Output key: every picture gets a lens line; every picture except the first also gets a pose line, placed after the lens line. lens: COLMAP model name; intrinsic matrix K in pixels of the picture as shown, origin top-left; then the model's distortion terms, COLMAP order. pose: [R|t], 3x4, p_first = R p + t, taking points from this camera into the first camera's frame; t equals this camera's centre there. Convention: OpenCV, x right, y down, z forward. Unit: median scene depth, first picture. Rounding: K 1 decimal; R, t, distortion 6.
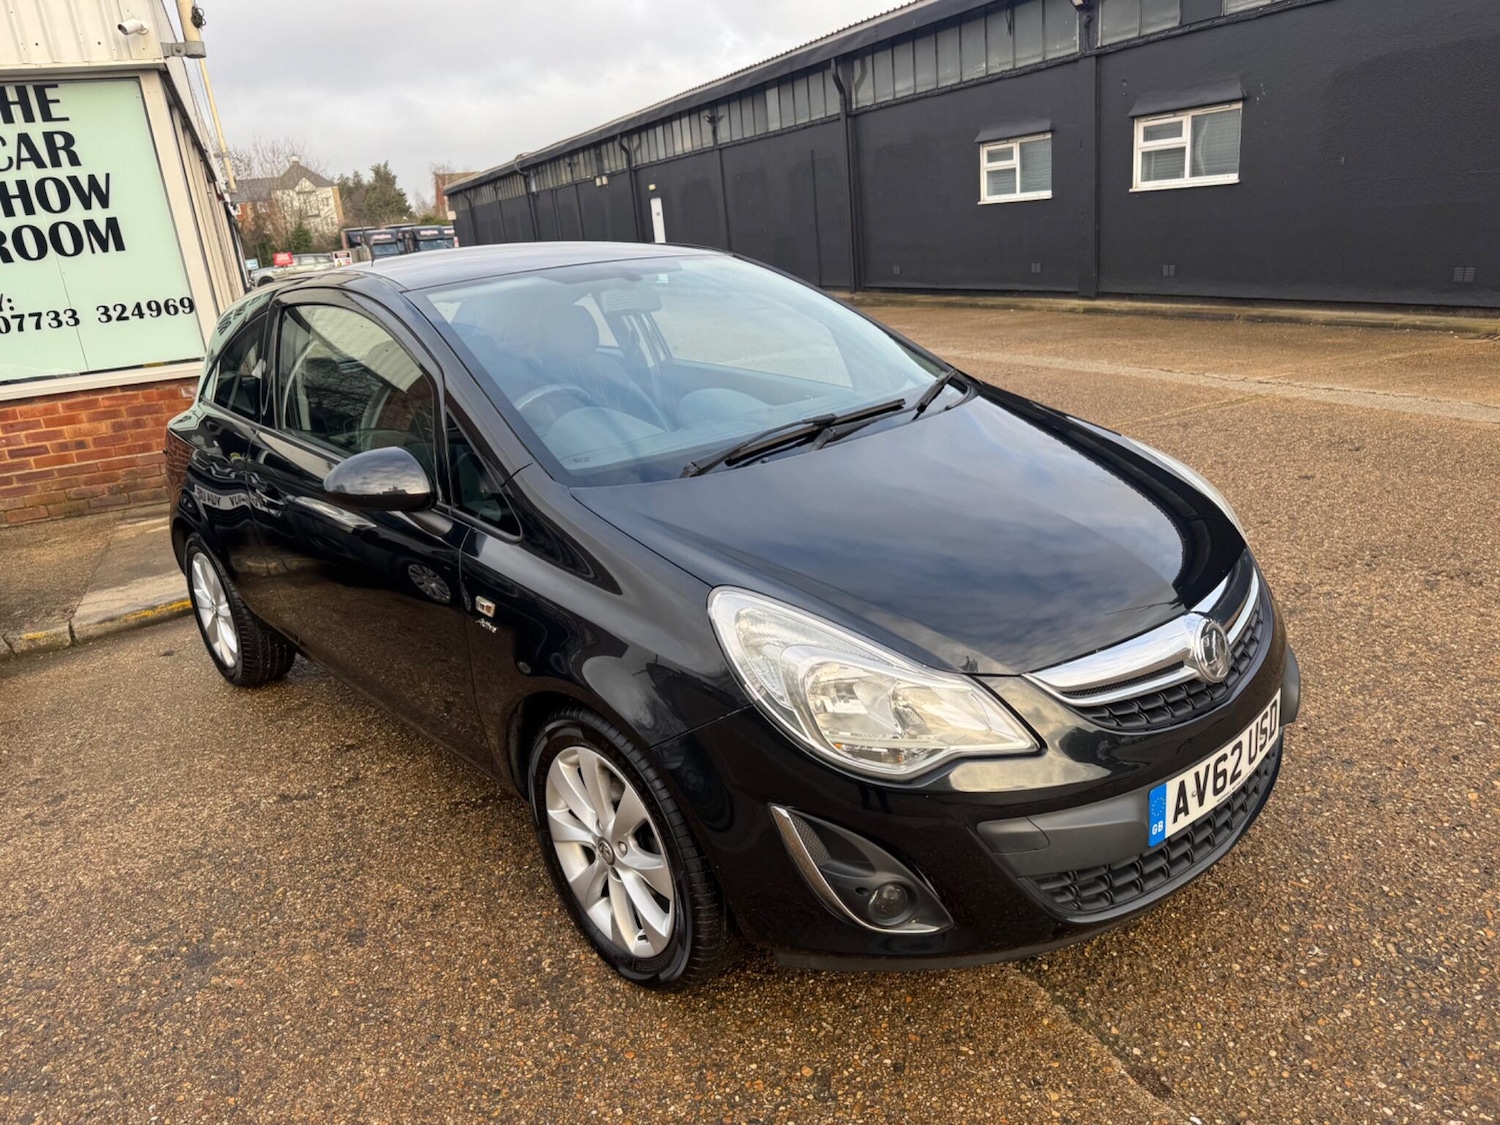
lens RADIAL K [[1056.2, 0, 746.9], [0, 1056.2, 566.1], [0, 0, 1]] dist [0.021520, -0.026703]
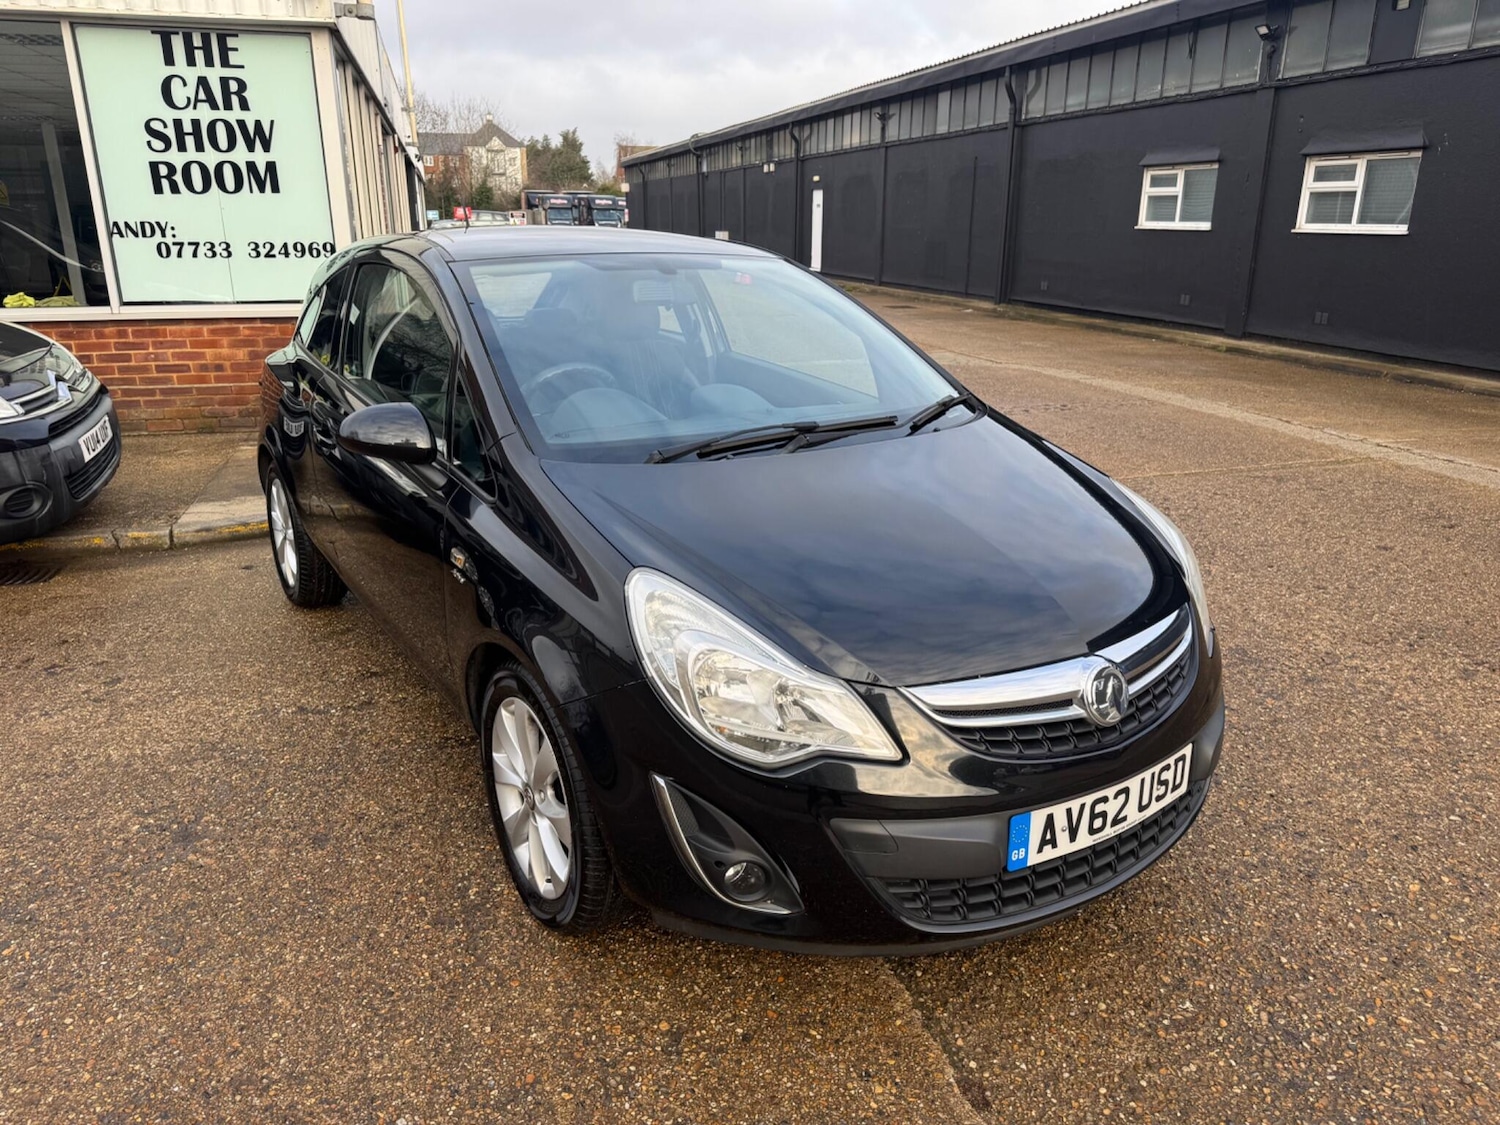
lens RADIAL K [[1056.2, 0, 754.5], [0, 1056.2, 564.4], [0, 0, 1]] dist [0.021520, -0.026703]
pose [[0.984682, 0.135845, -0.109308, 0.060055], [-0.135209, 0.990729, 0.013237, -0.003792], [0.110093, 0.001745, 0.993920, -0.017008]]
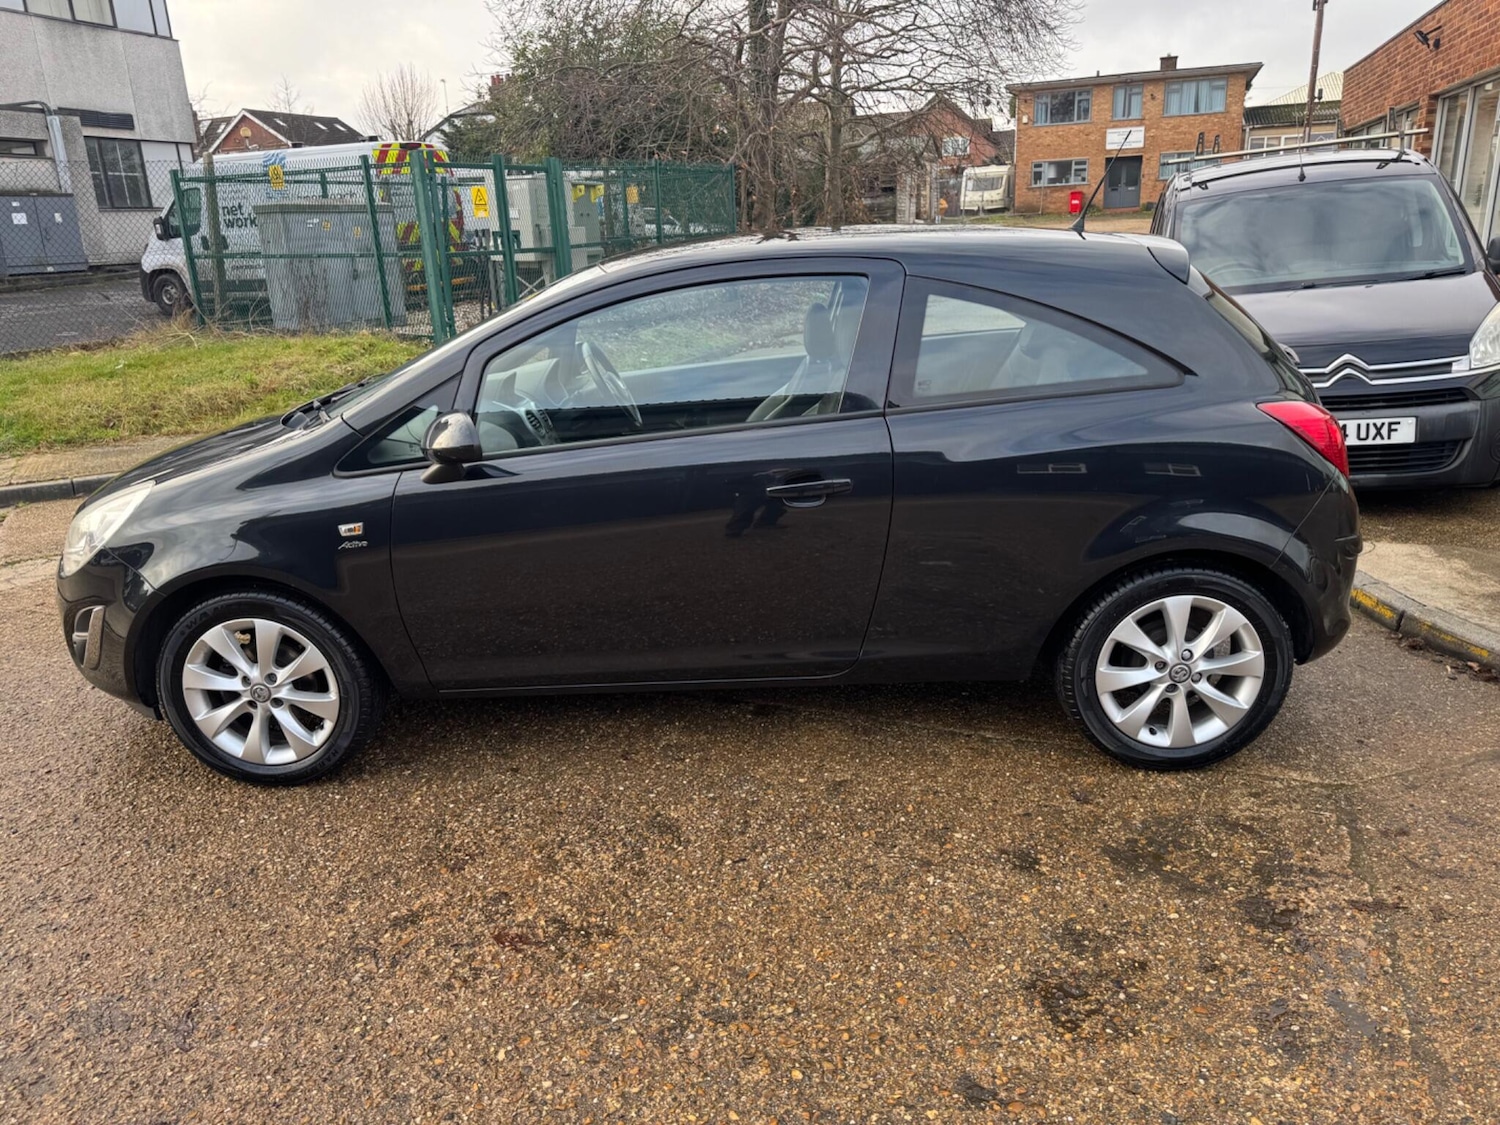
lens RADIAL K [[1056.2, 0, 743.1], [0, 1056.2, 563.6], [0, 0, 1]] dist [0.021520, -0.026703]
pose [[-0.688902, 0.330991, -0.644872, 0.286354], [-0.122298, 0.823827, 0.553491, -0.312821], [0.714463, 0.460167, -0.527056, 0.869643]]
